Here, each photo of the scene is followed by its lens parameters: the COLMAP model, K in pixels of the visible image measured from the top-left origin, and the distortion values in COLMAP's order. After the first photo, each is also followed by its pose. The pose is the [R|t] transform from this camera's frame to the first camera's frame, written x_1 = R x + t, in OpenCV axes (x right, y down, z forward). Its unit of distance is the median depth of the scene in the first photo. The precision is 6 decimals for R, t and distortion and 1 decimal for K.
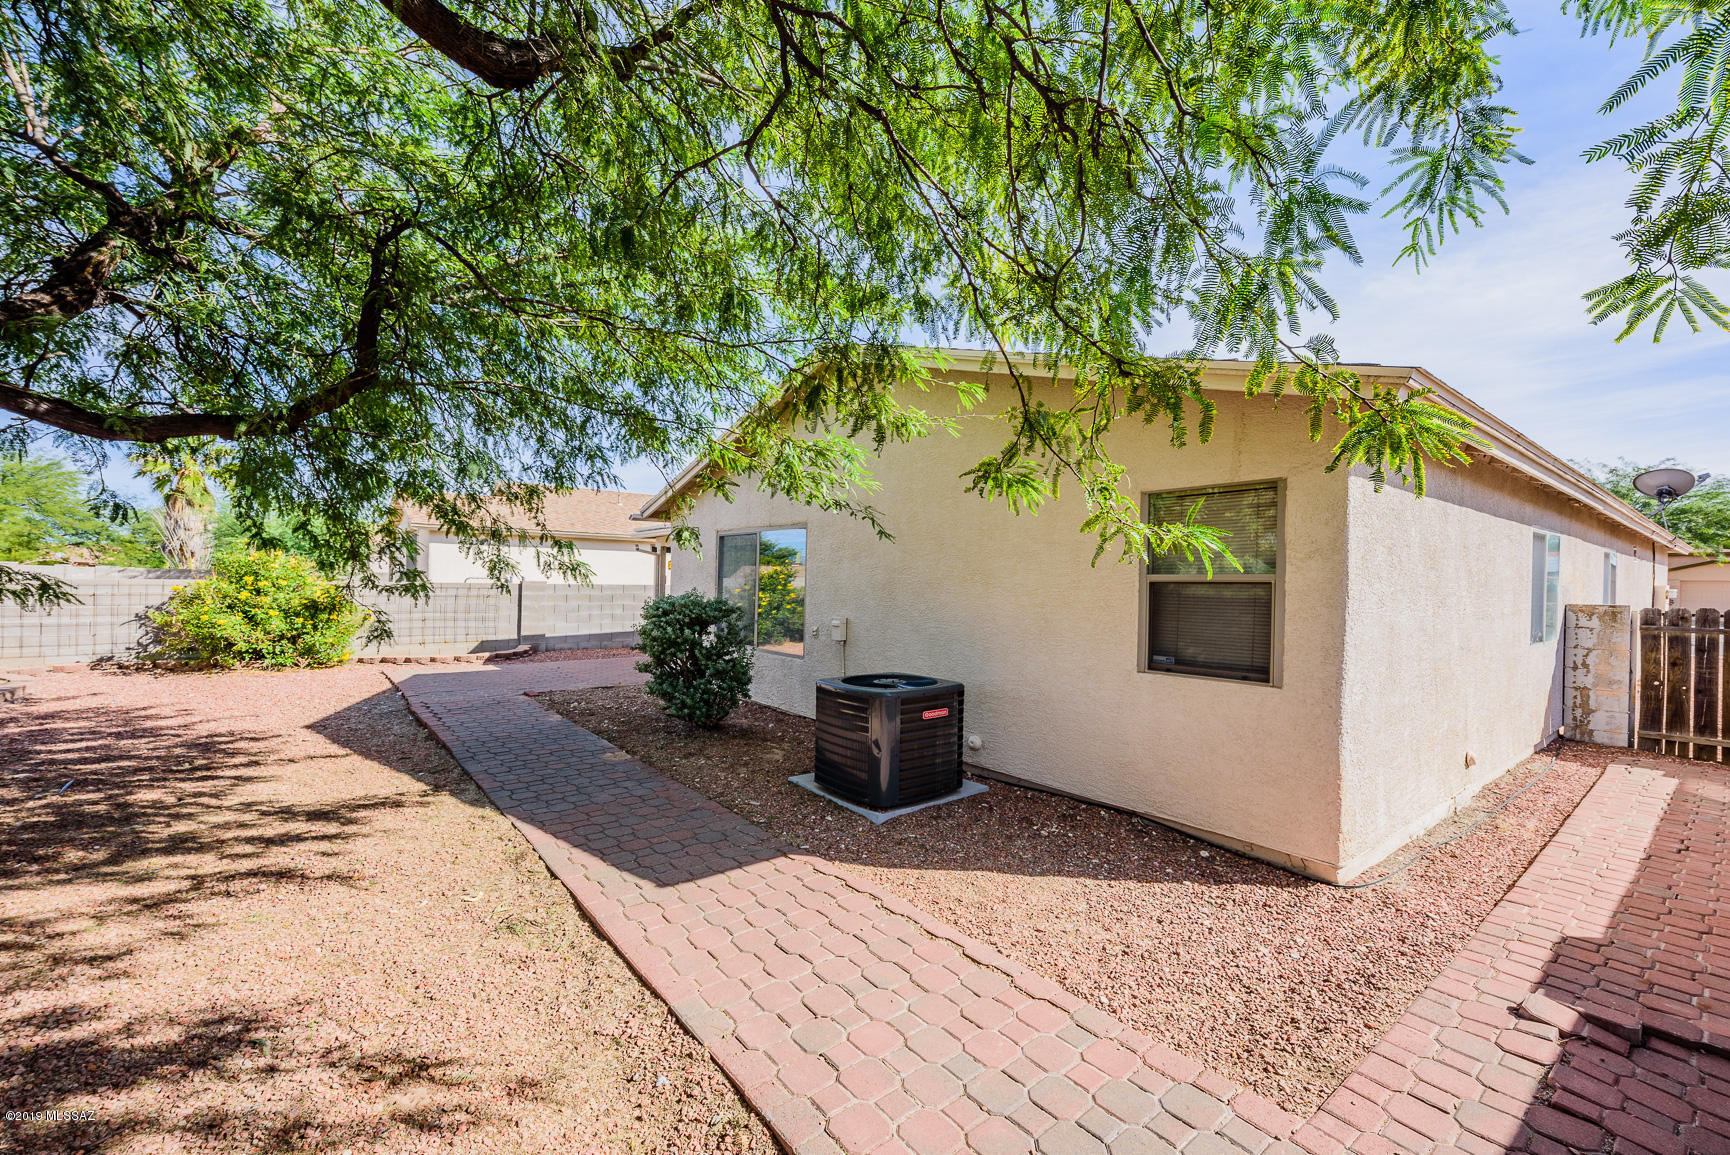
lens RADIAL K [[707.4, 0, 865.0], [0, 707.4, 577.5], [0, 0, 1]] dist [0.002576, 0.000117]
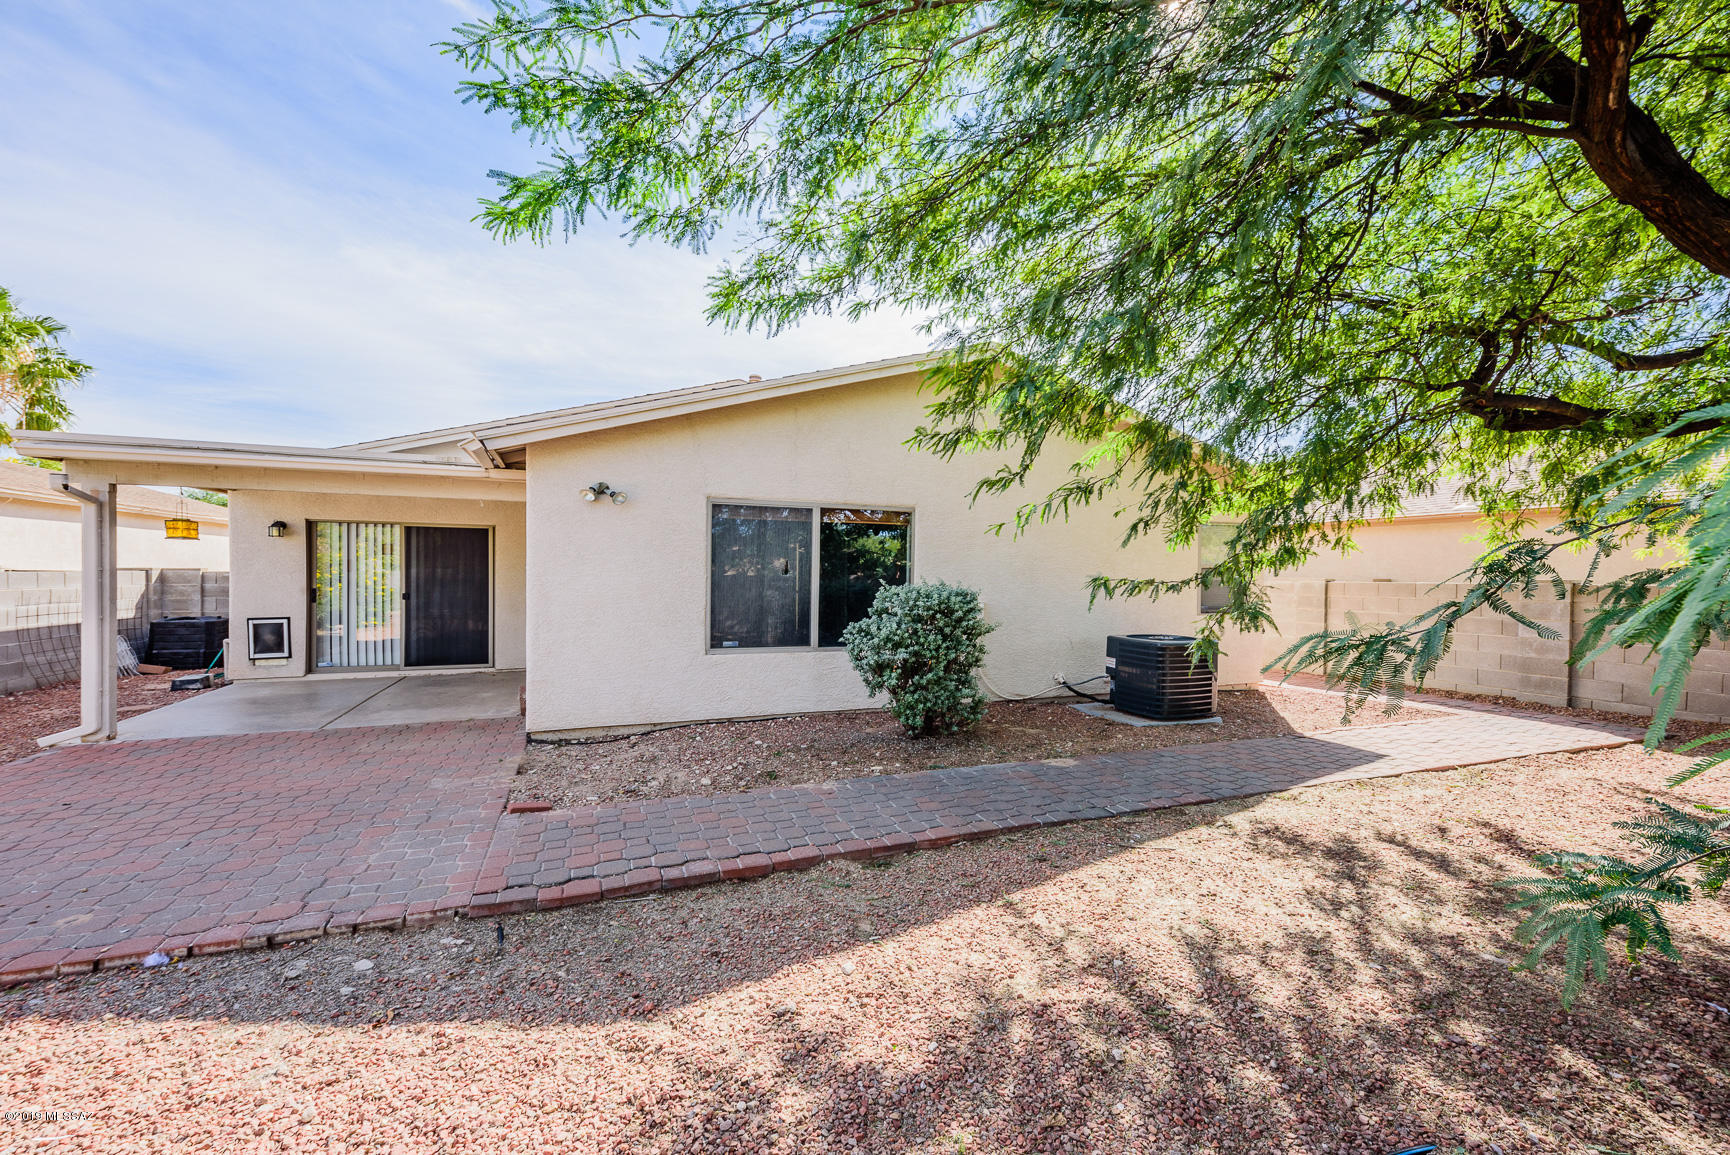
lens RADIAL K [[707.4, 0, 865.0], [0, 707.4, 577.5], [0, 0, 1]] dist [0.002576, 0.000117]
pose [[0.287535, -0.013619, 0.957673, -1.726227], [-0.016629, 0.999677, 0.019209, -0.001887], [-0.957626, -0.021449, 0.287216, 1.306282]]
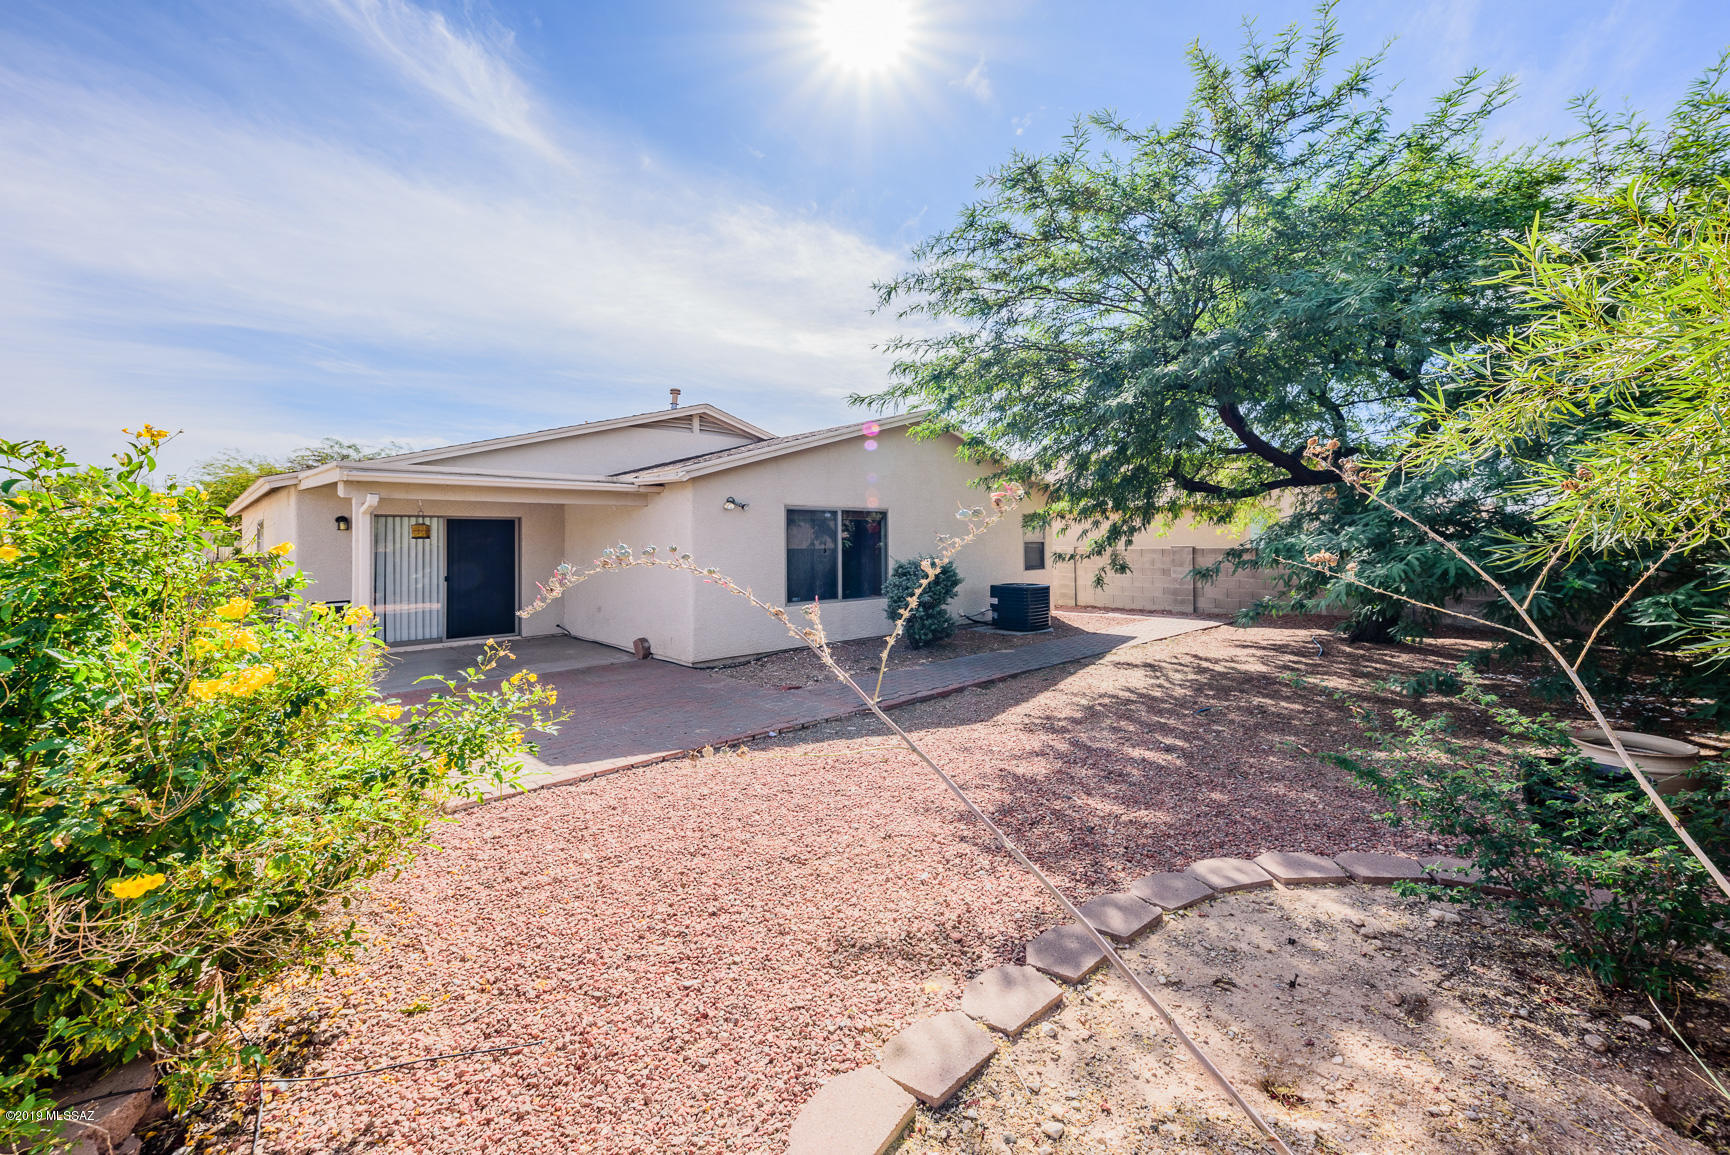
lens RADIAL K [[712.5, 0, 865.7], [0, 712.5, 543.4], [0, 0, 1]] dist [-0.009220, -0.000404]
pose [[-0.108672, -0.009380, 0.994033, -2.568120], [-0.002293, 0.999955, 0.009185, -0.026826], [-0.994075, -0.001281, -0.108689, 1.935578]]
